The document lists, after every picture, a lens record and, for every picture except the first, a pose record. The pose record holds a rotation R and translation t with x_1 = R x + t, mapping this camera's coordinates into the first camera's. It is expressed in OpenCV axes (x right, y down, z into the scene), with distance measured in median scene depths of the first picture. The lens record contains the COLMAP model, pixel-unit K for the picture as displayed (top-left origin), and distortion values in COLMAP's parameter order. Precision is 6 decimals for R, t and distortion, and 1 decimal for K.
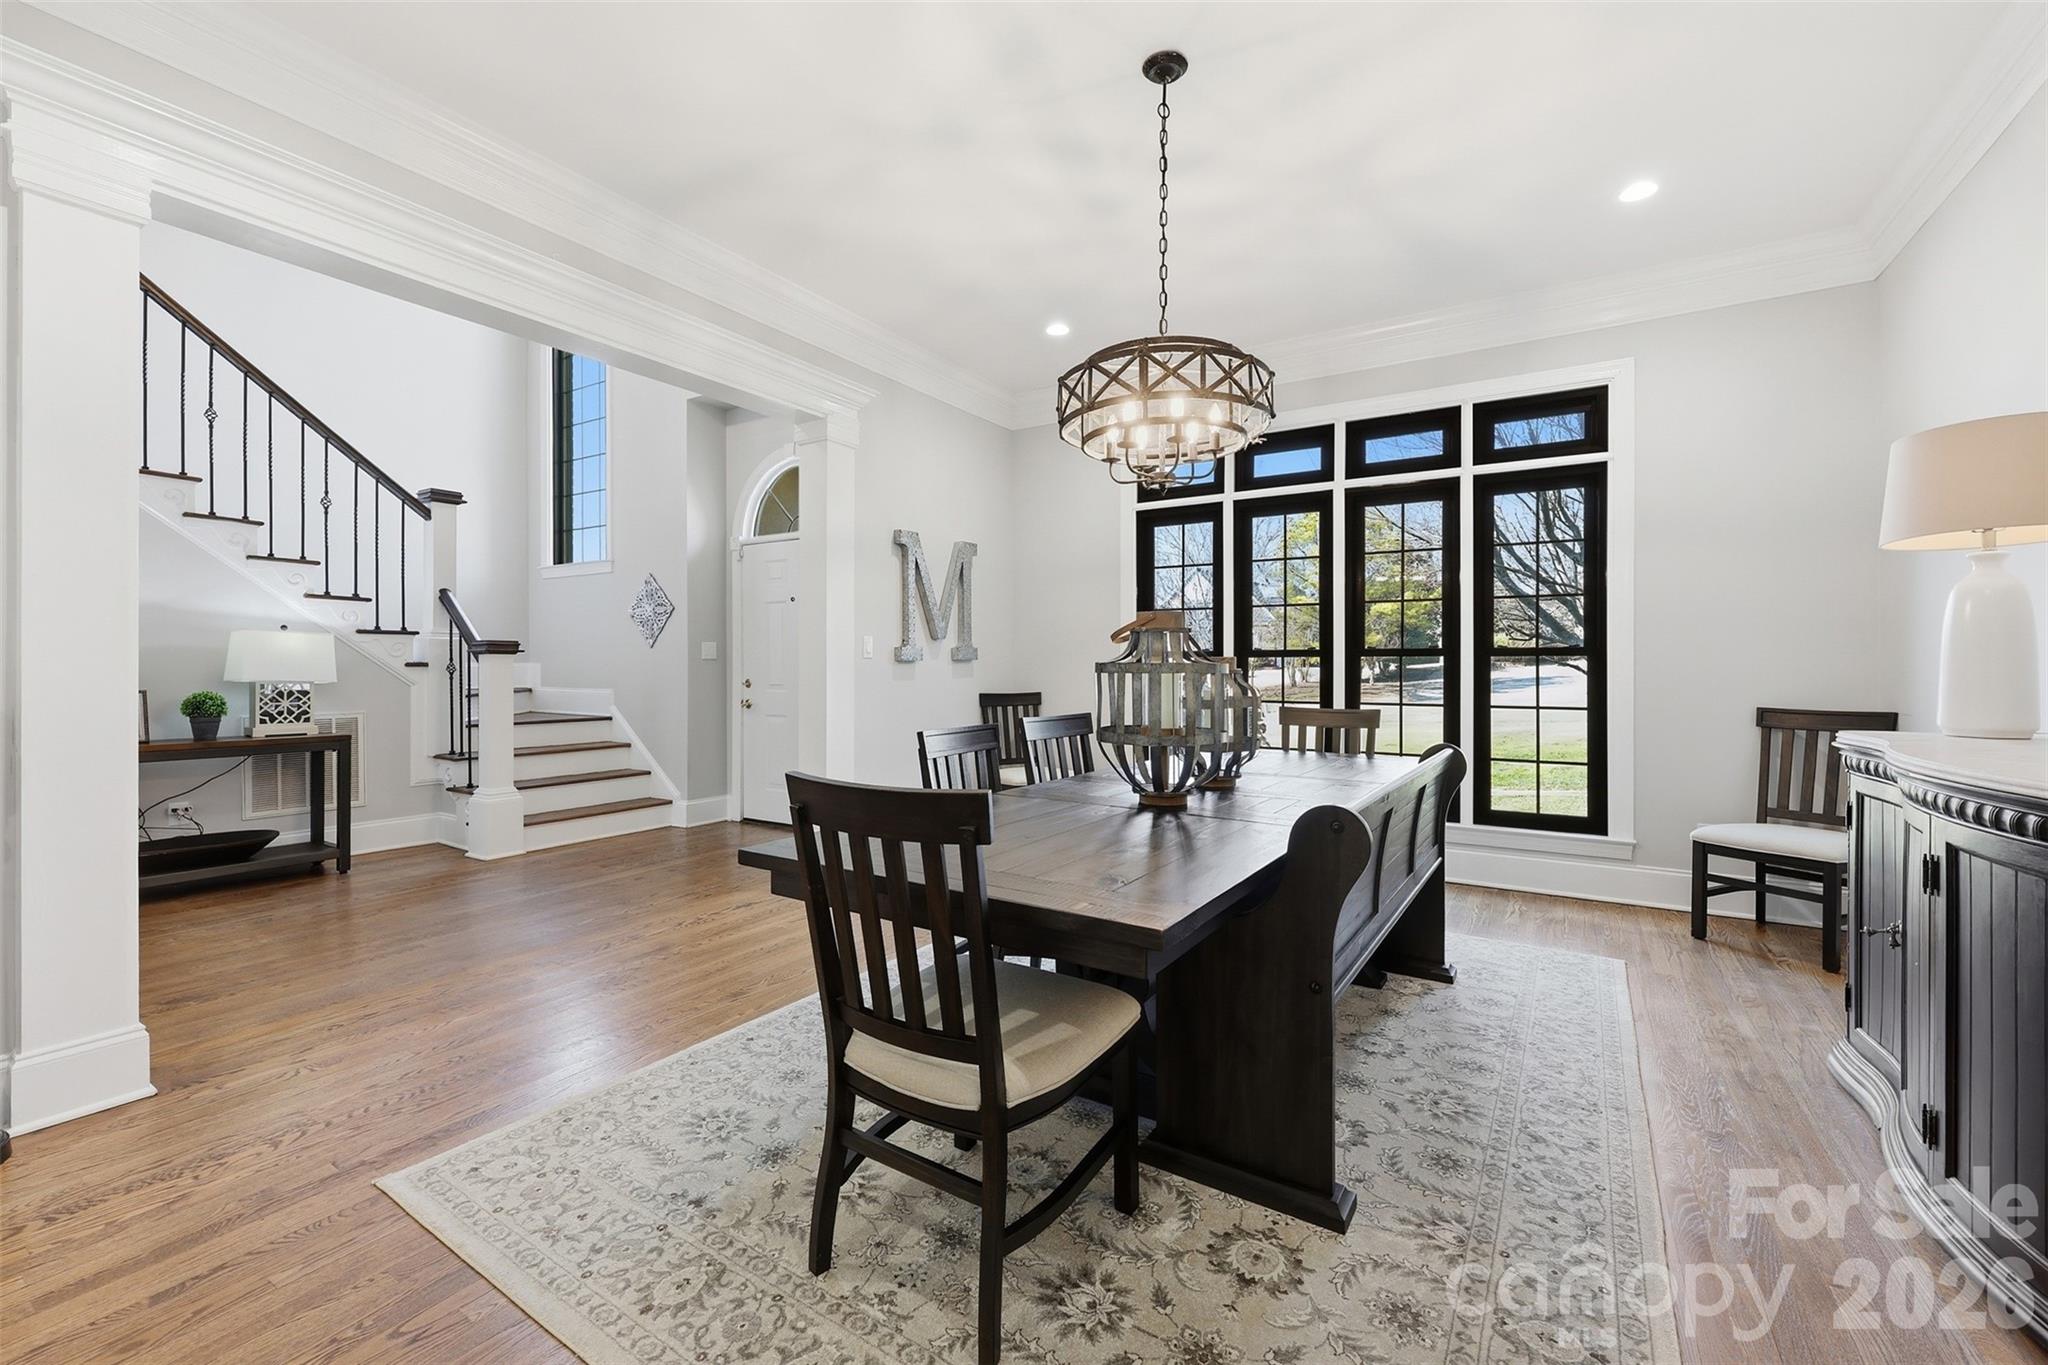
lens RADIAL K [[839.8, 0, 1028.7], [0, 839.8, 661.4], [0, 0, 1]] dist [0.000067, 0.000355]
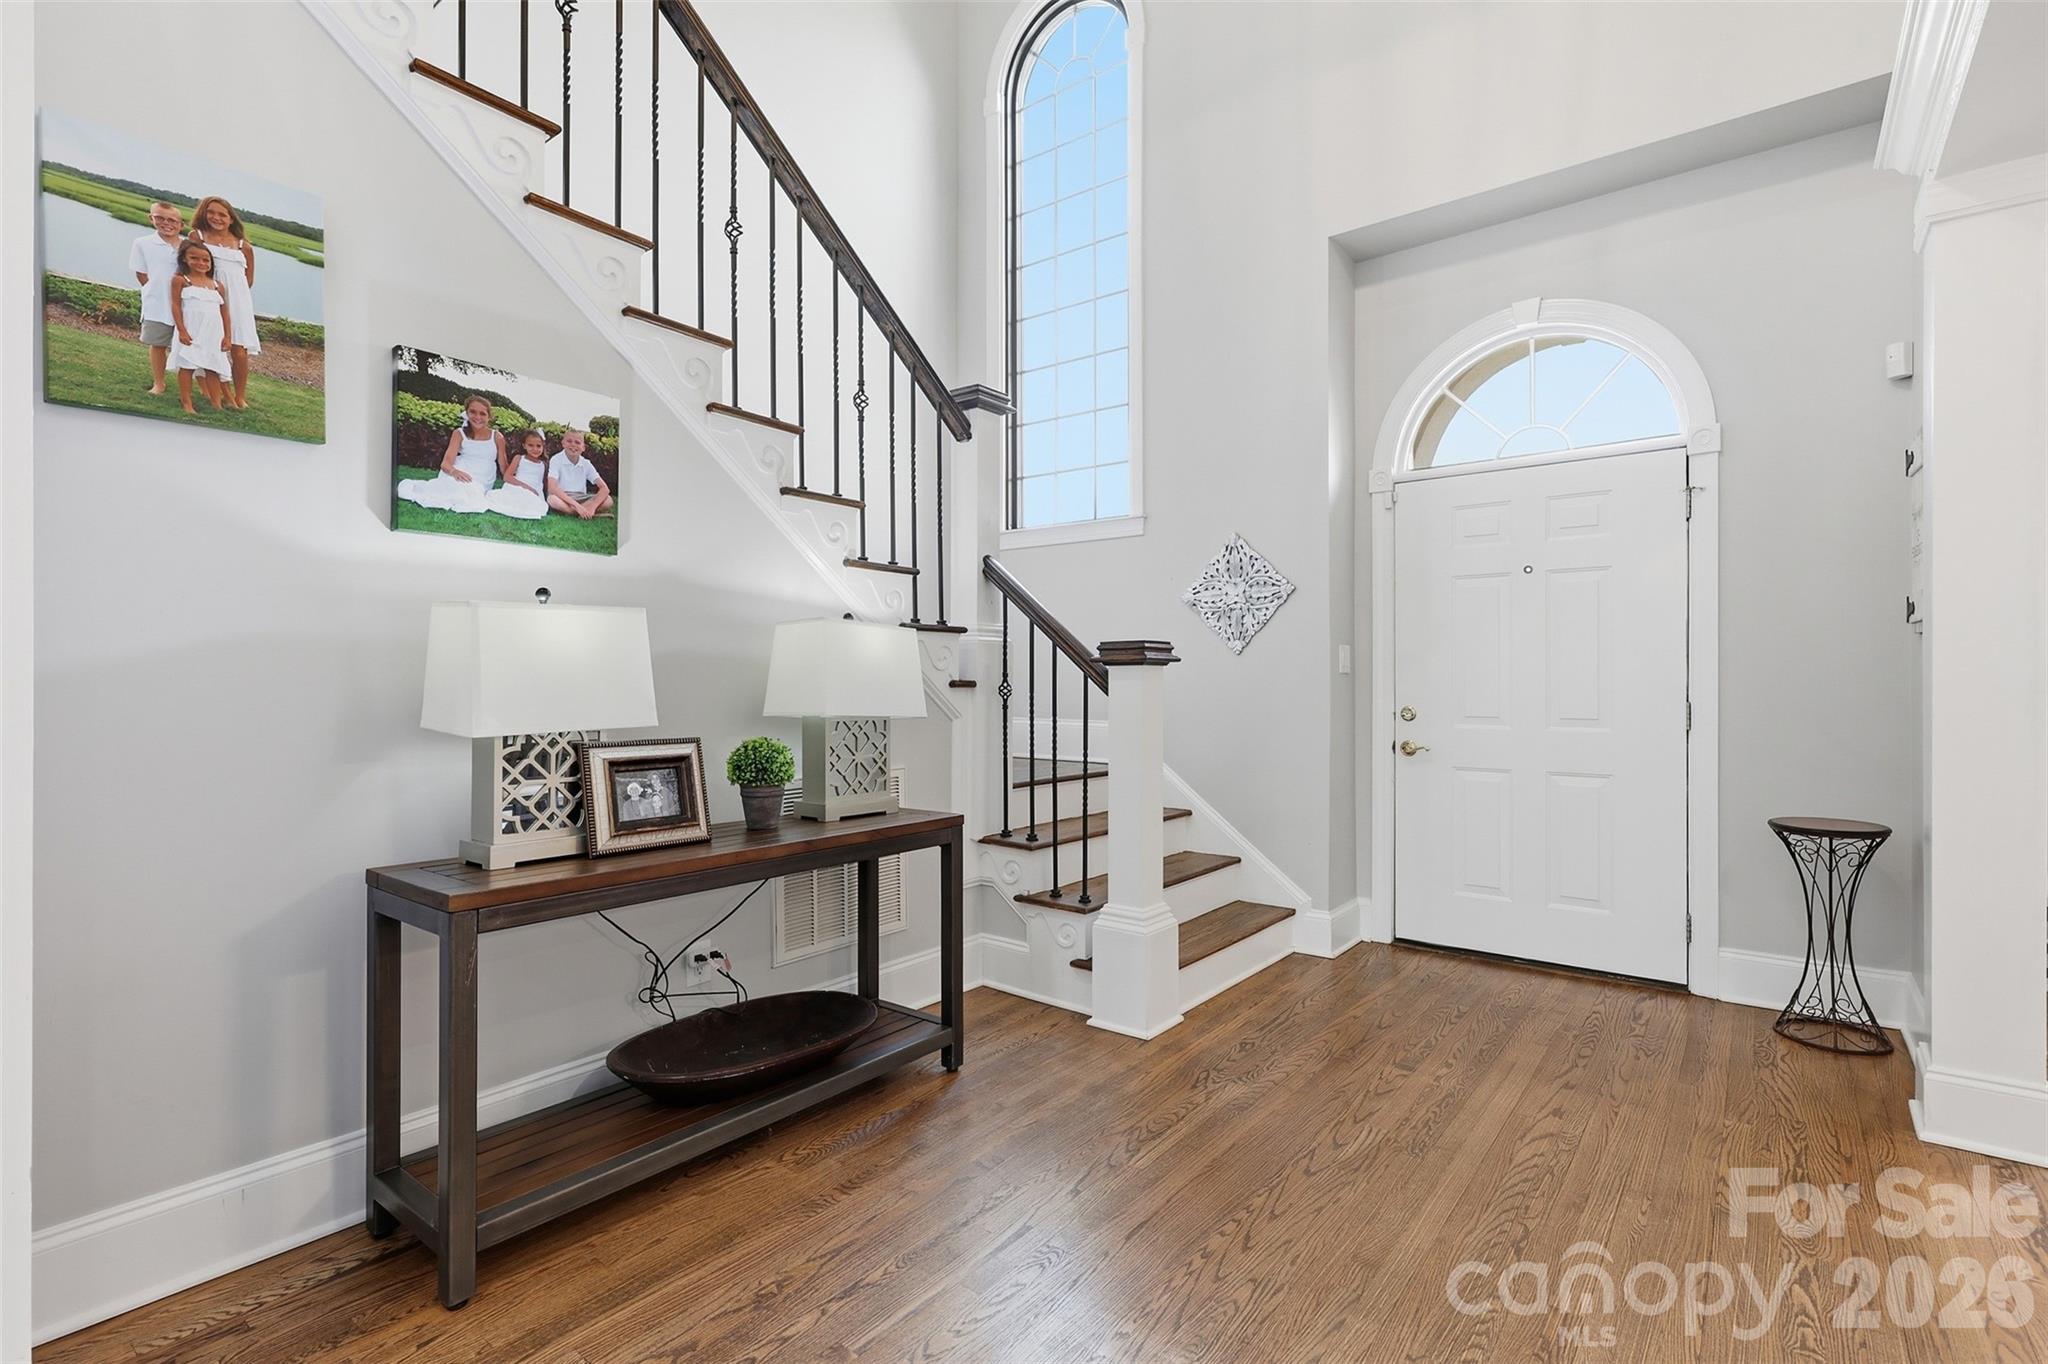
lens RADIAL K [[937.1, 0, 1016.1], [0, 937.1, 669.8], [0, 0, 1]] dist [-0.000454, 0.000034]
pose [[0.994845, -0.001130, -0.101405, -0.624614], [0.000727, 0.999992, -0.004012, -0.003275], [0.101409, 0.003917, 0.994837, 0.352800]]
